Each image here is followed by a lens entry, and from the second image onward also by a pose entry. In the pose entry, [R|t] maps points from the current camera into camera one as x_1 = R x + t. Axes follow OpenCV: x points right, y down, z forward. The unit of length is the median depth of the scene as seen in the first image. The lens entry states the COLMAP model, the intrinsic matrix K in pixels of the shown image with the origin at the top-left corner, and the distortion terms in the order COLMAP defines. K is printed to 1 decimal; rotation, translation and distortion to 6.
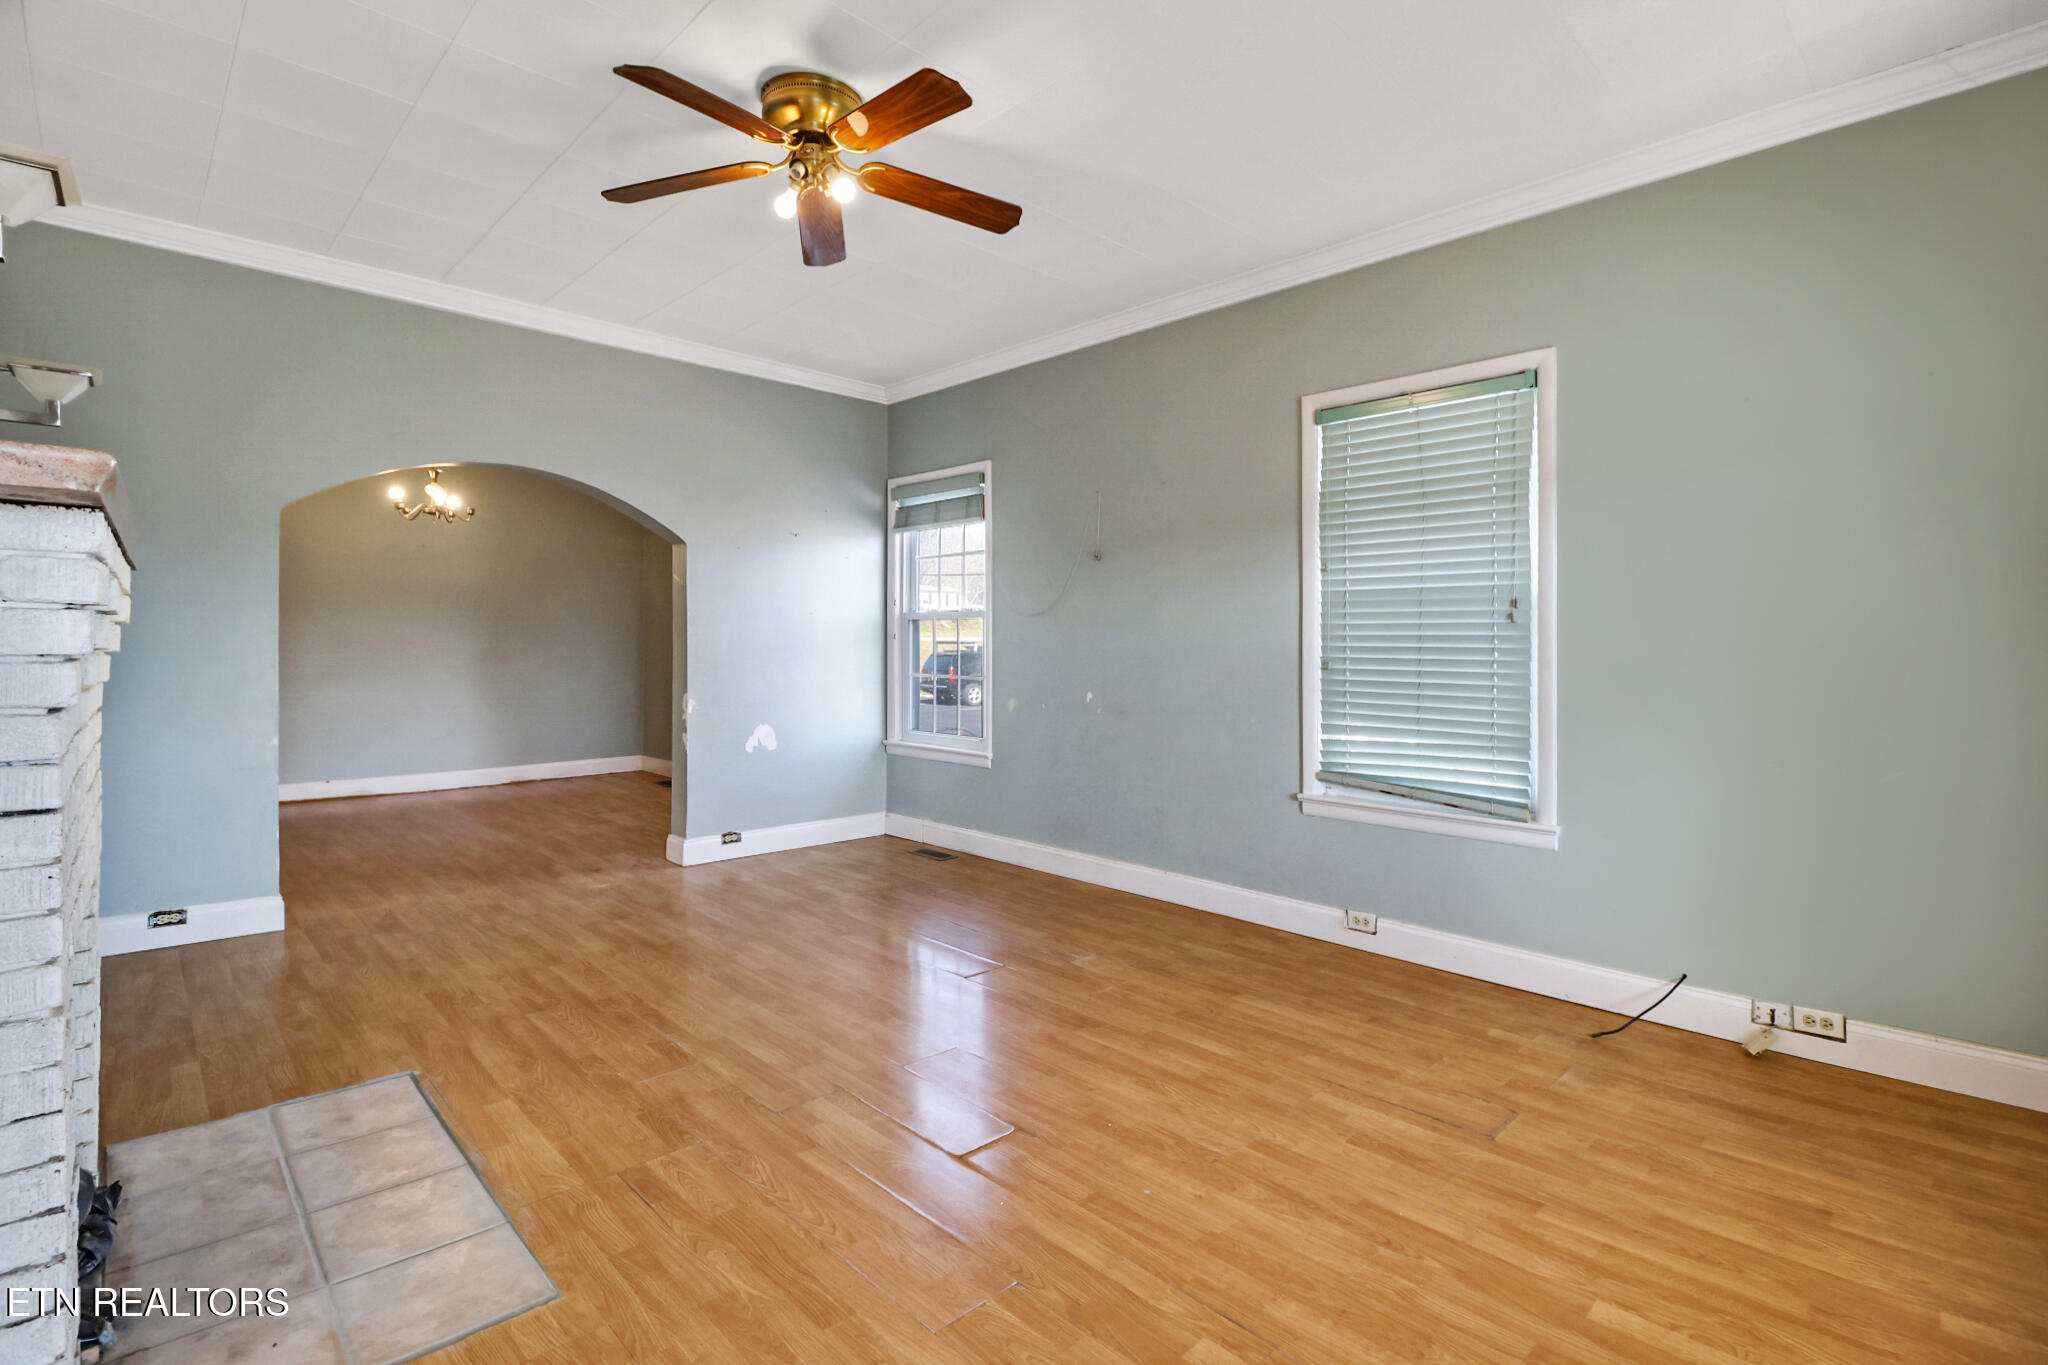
lens RADIAL K [[970.7, 0, 994.6], [0, 970.7, 717.2], [0, 0, 1]] dist [0.000619, -0.009318]
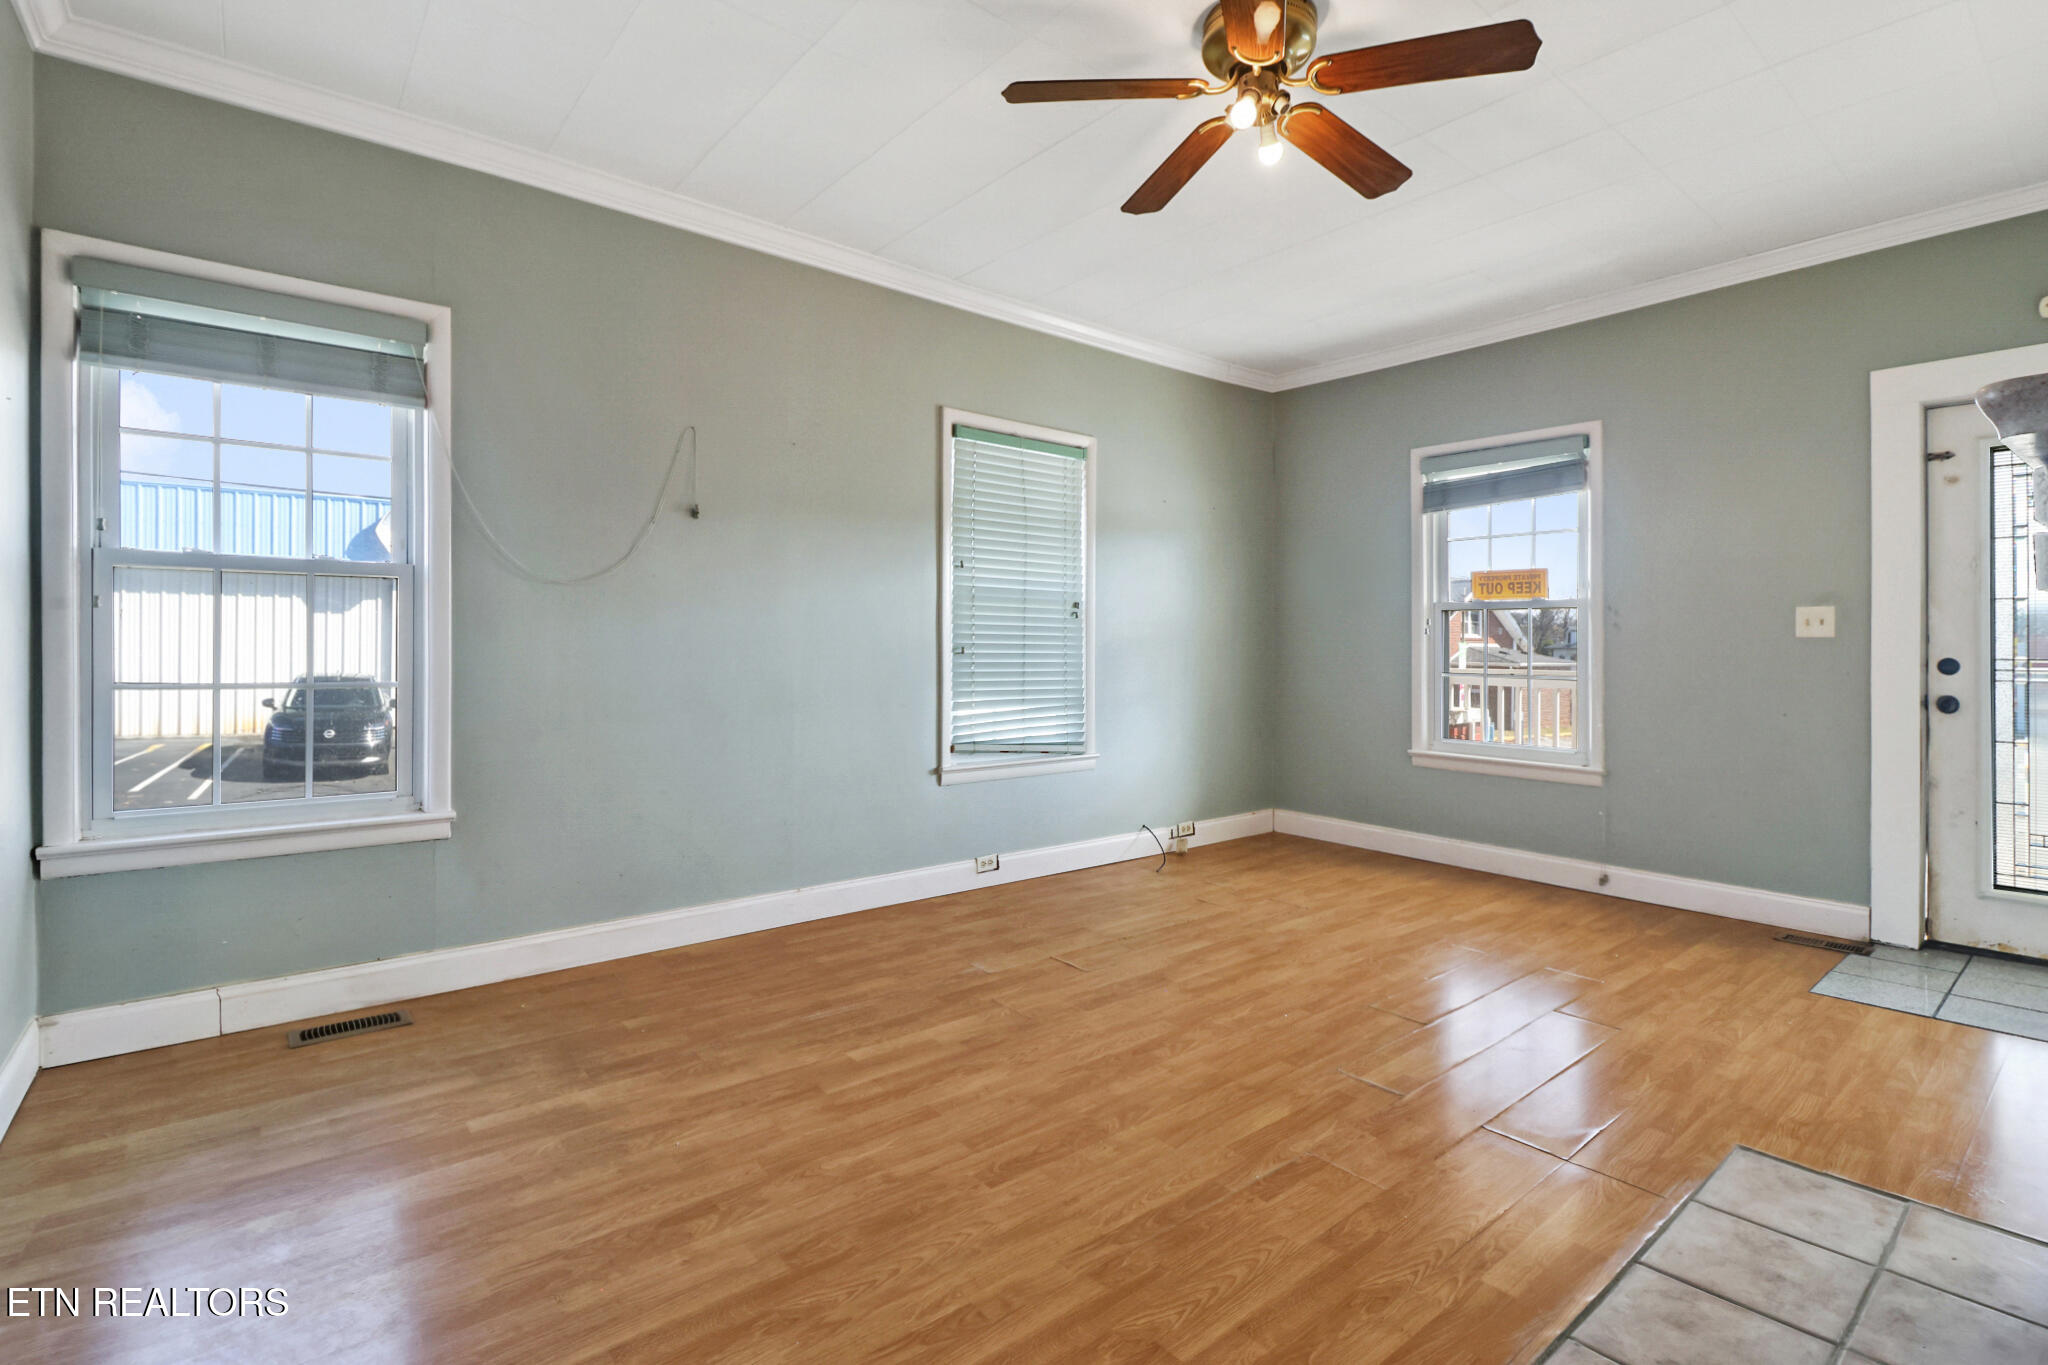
lens RADIAL K [[979.2, 0, 1064.3], [0, 979.2, 688.5], [0, 0, 1]] dist [0.004866, -0.009477]
pose [[0.027387, -0.053968, 0.998167, -0.965037], [0.062406, 0.996686, 0.052176, -0.073168], [-0.997675, 0.060862, 0.030664, 1.012906]]
